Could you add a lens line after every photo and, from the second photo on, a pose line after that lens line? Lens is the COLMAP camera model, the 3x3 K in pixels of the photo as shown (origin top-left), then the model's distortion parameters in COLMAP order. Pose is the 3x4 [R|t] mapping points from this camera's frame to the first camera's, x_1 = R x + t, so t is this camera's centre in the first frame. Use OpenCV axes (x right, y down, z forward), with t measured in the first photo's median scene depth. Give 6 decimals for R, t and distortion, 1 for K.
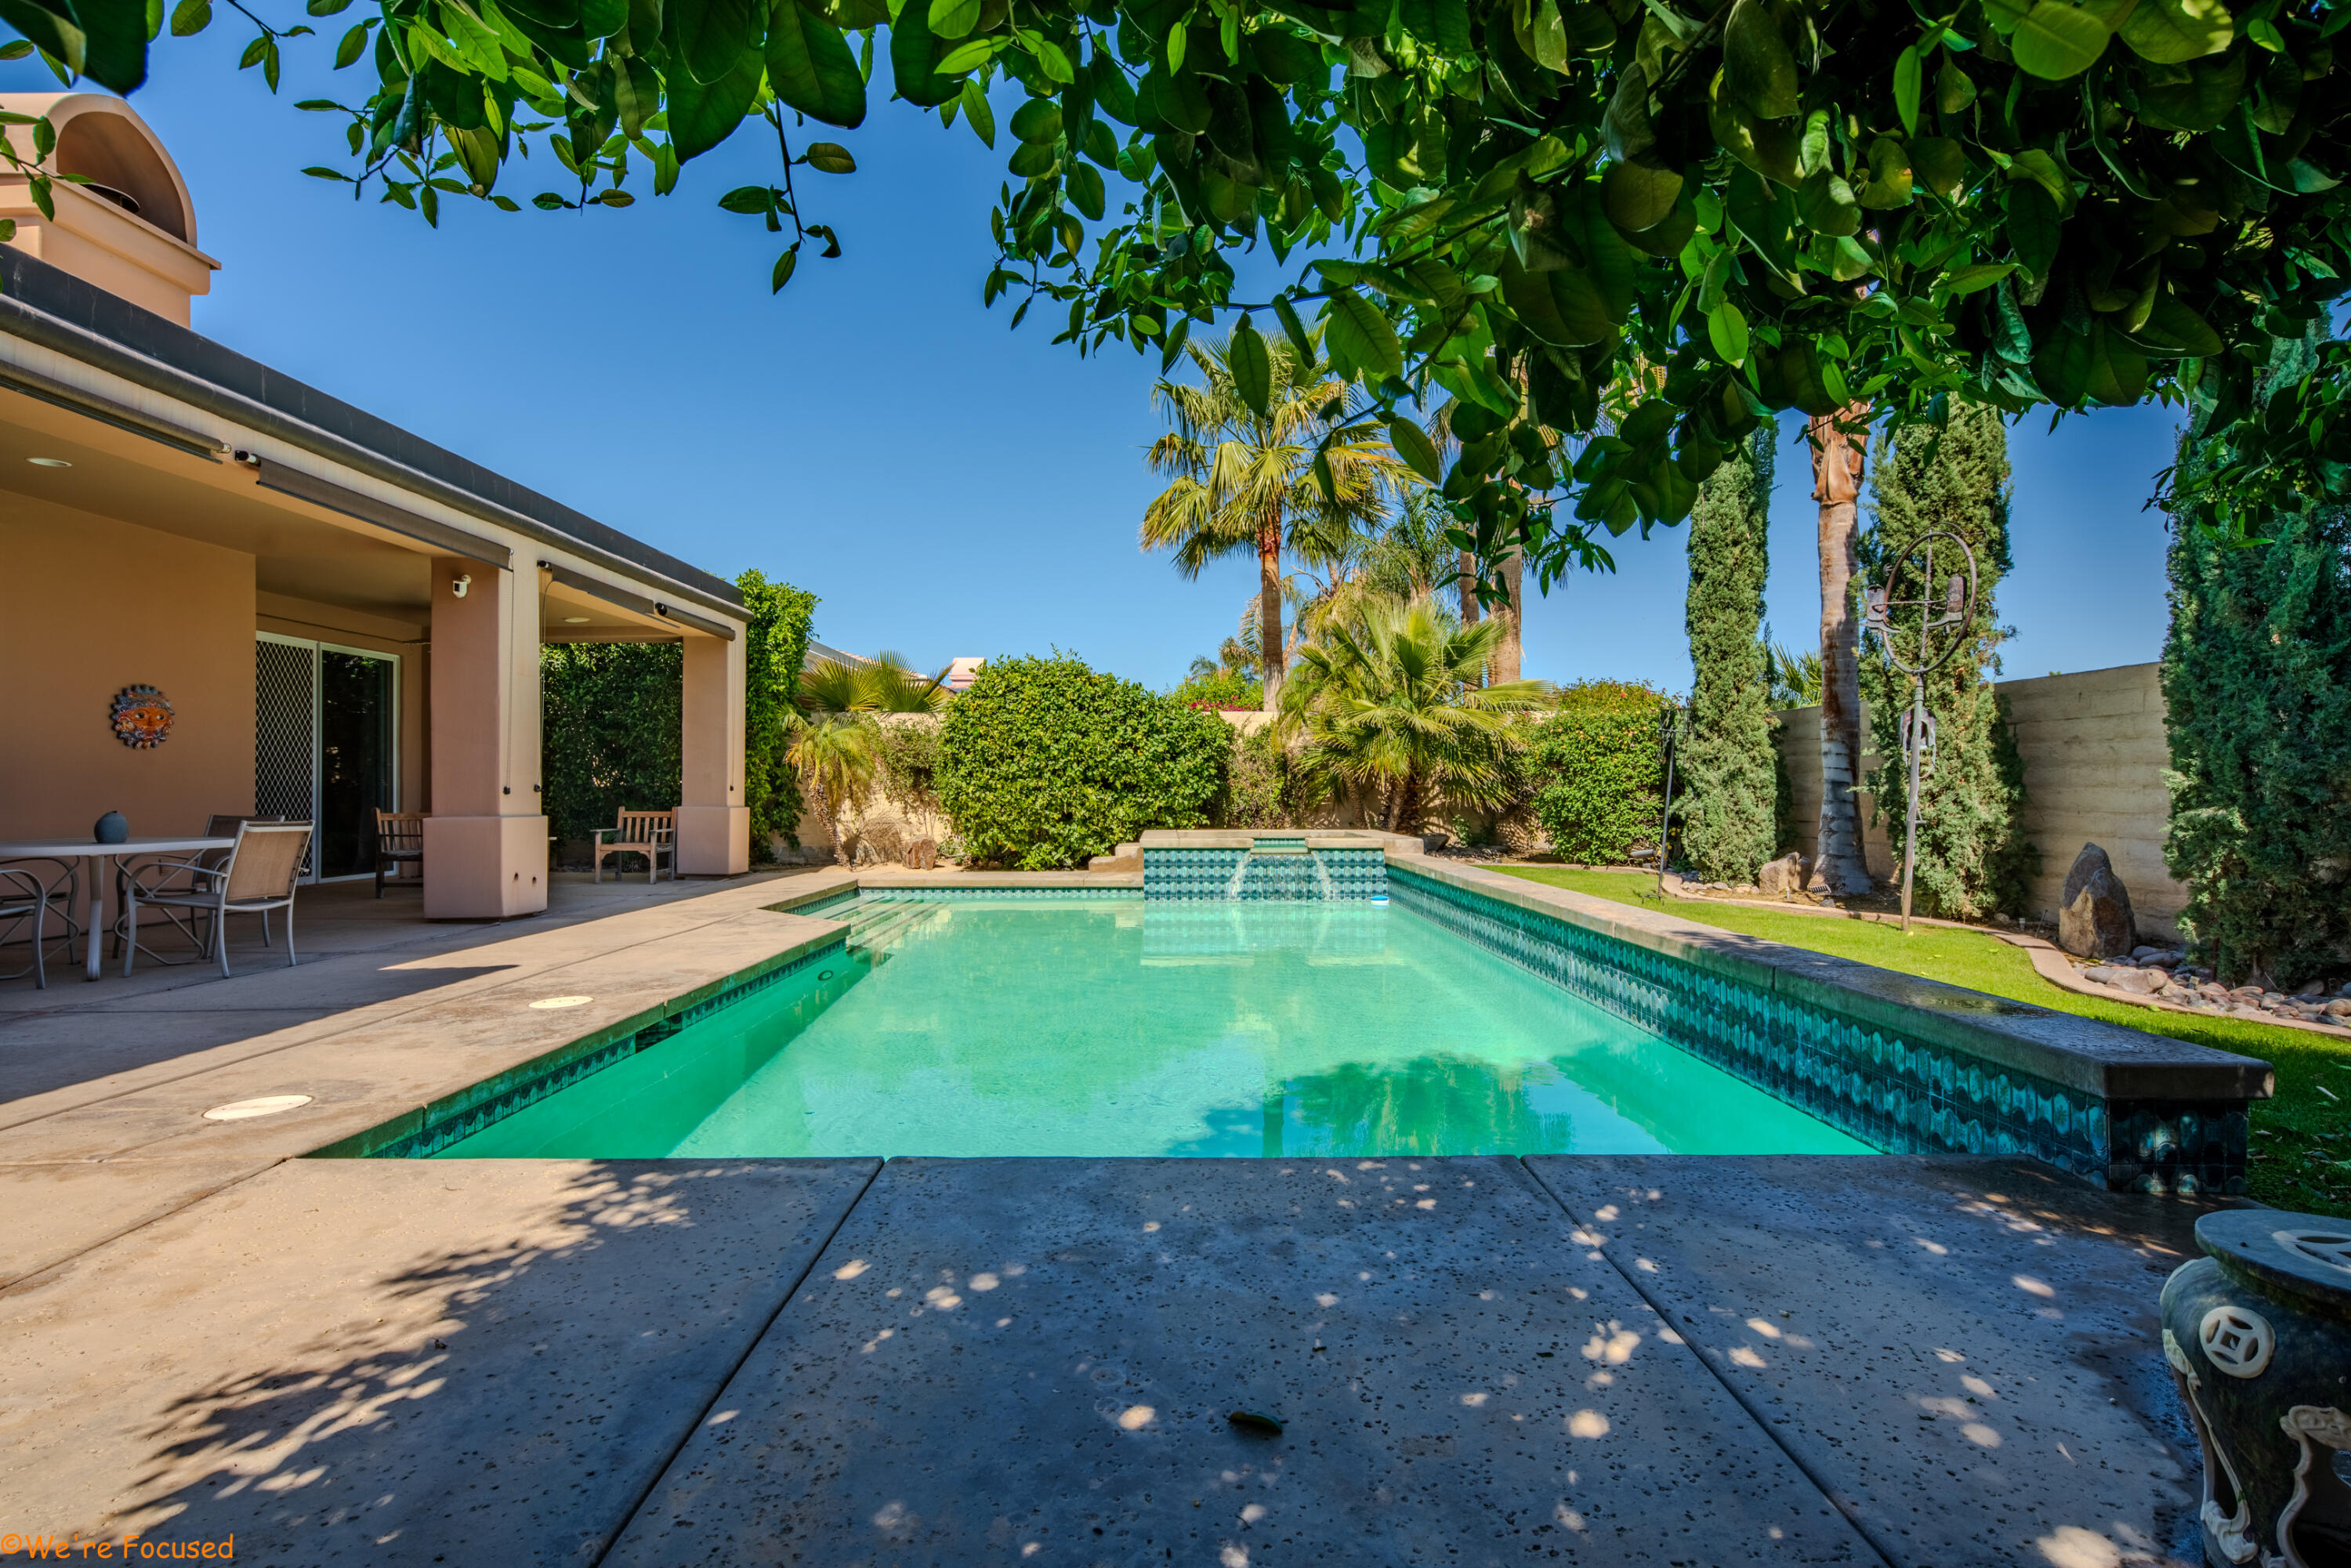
lens RADIAL K [[1131.7, 0, 1165.2], [0, 1131.7, 777.4], [0, 0, 1]] dist [-0.000014, -0.000912]
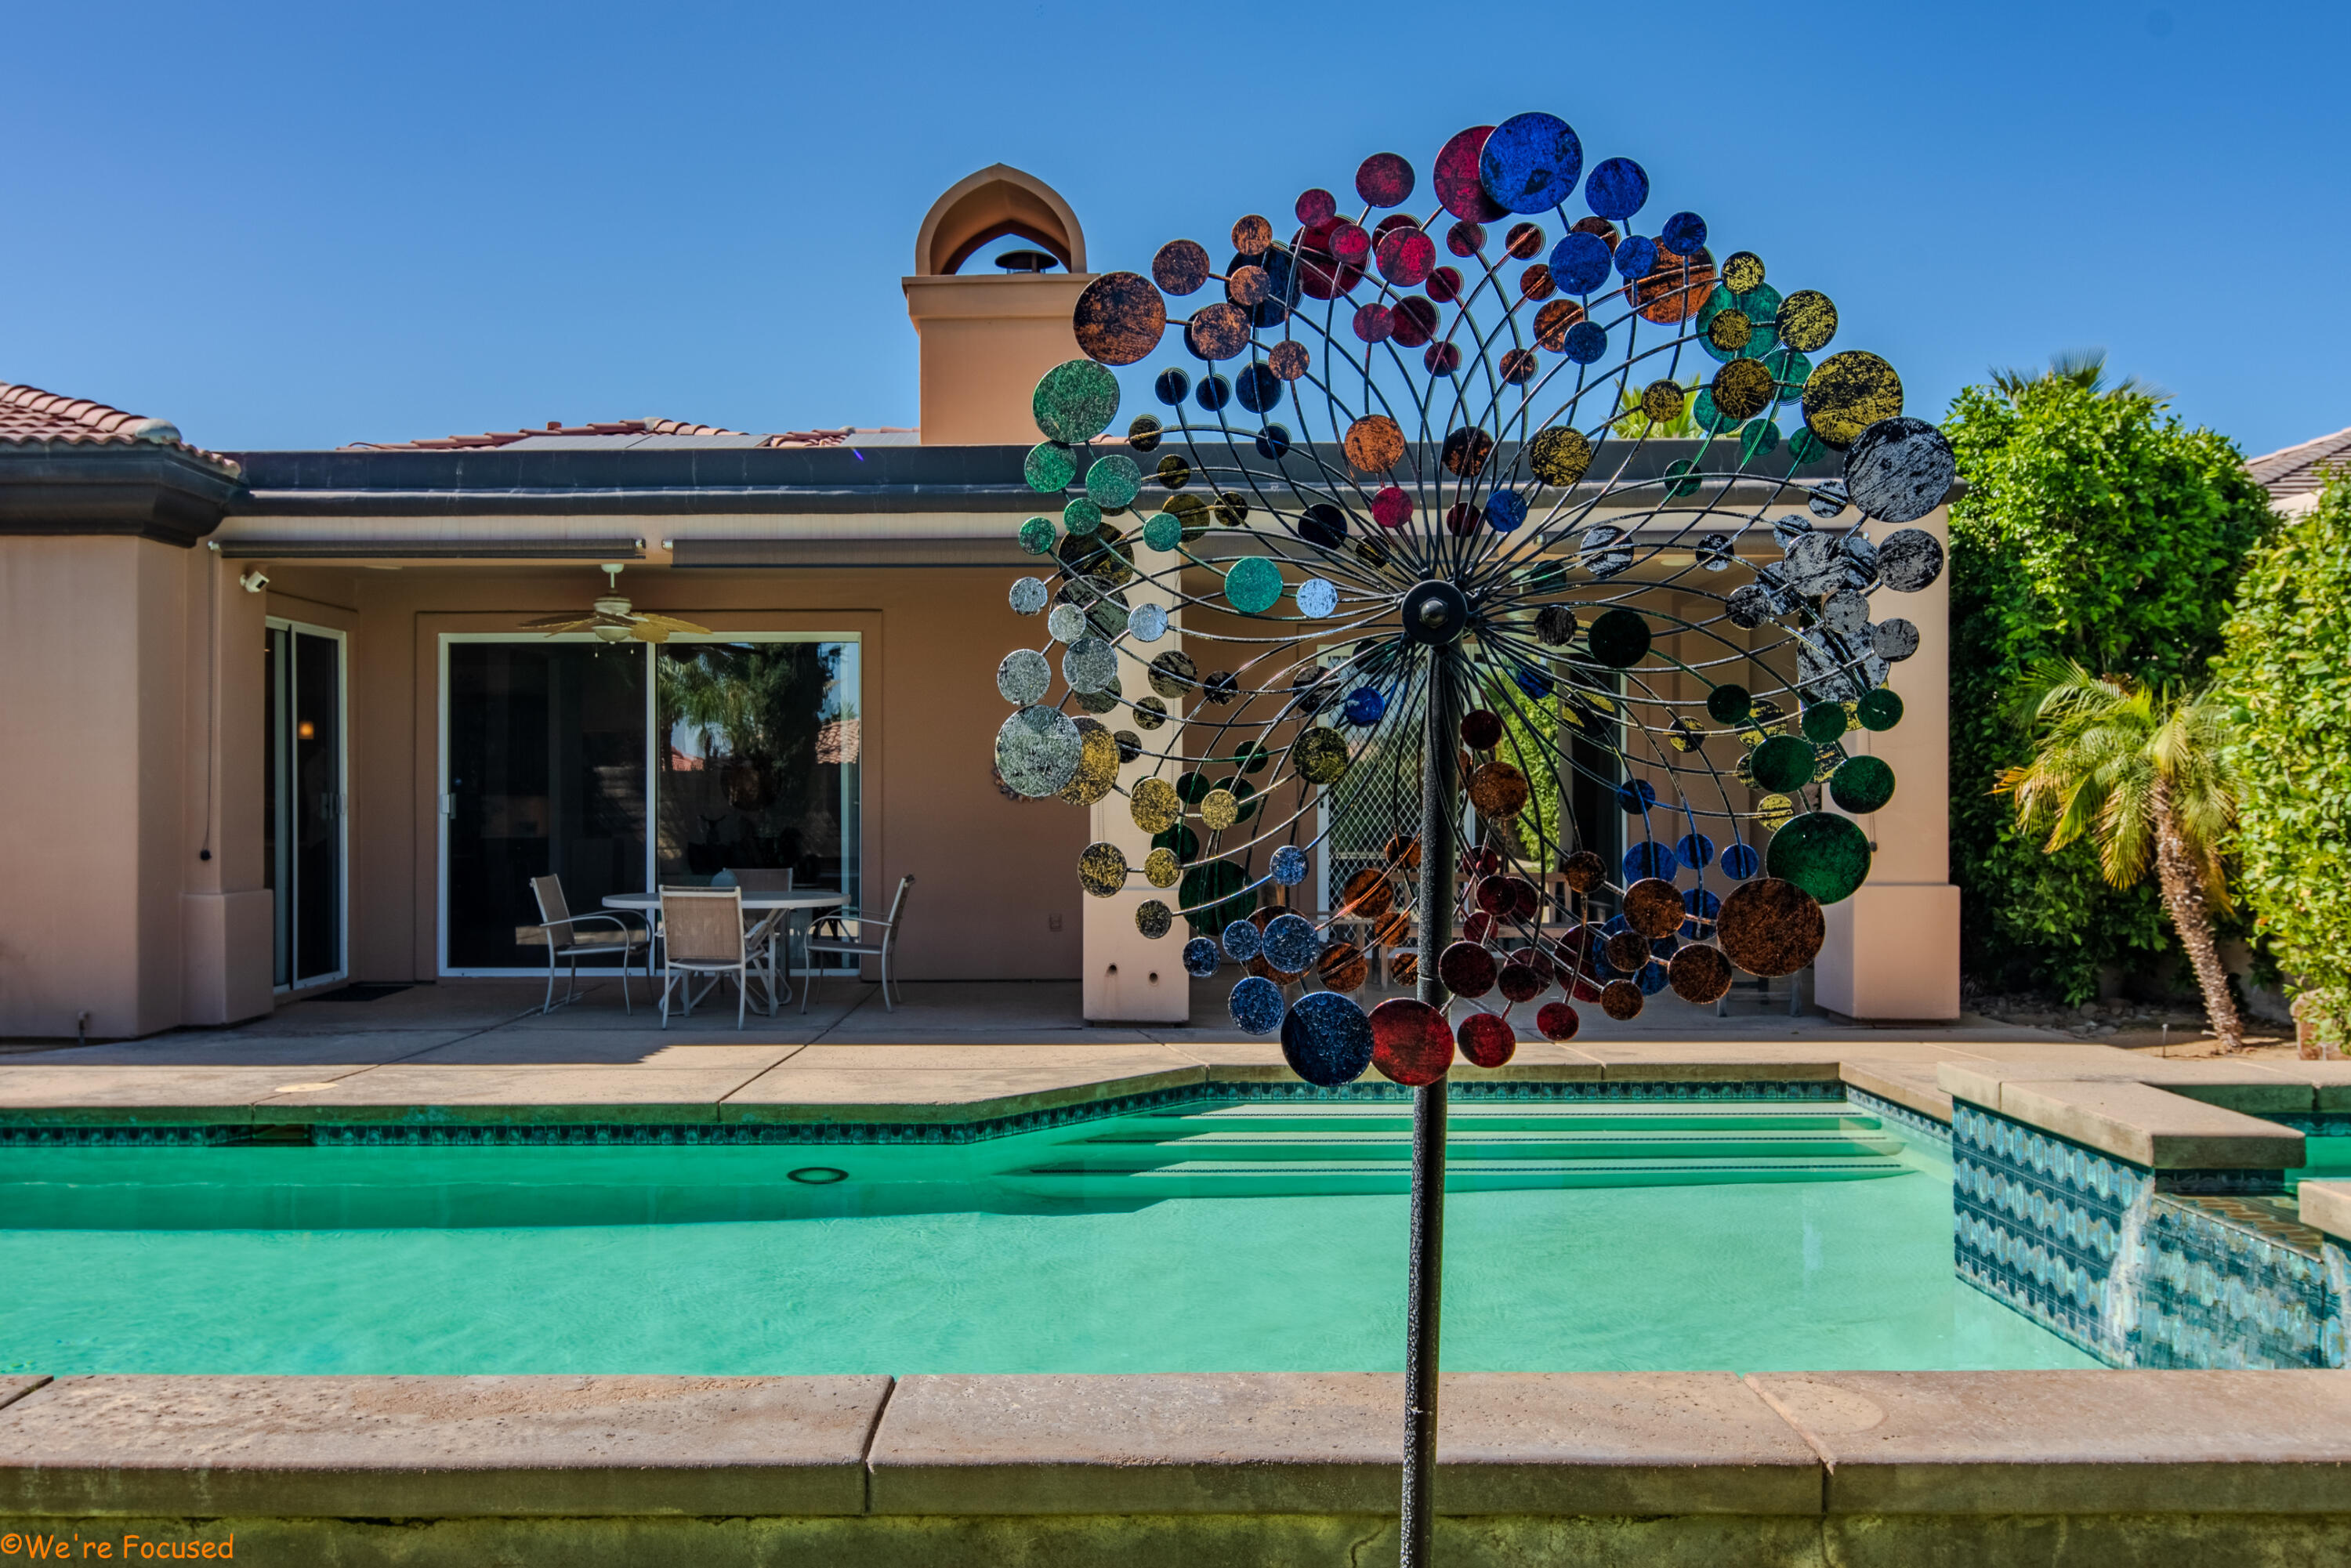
lens RADIAL K [[1754.6, 0, 1117.9], [0, 1754.6, 783.8], [0, 0, 1]] dist [0.000816, -0.002243]
pose [[-0.015851, -0.006593, -0.999853, 0.426419], [0.014573, 0.999871, -0.006824, -0.019891], [0.999768, -0.014679, -0.015753, 0.722577]]
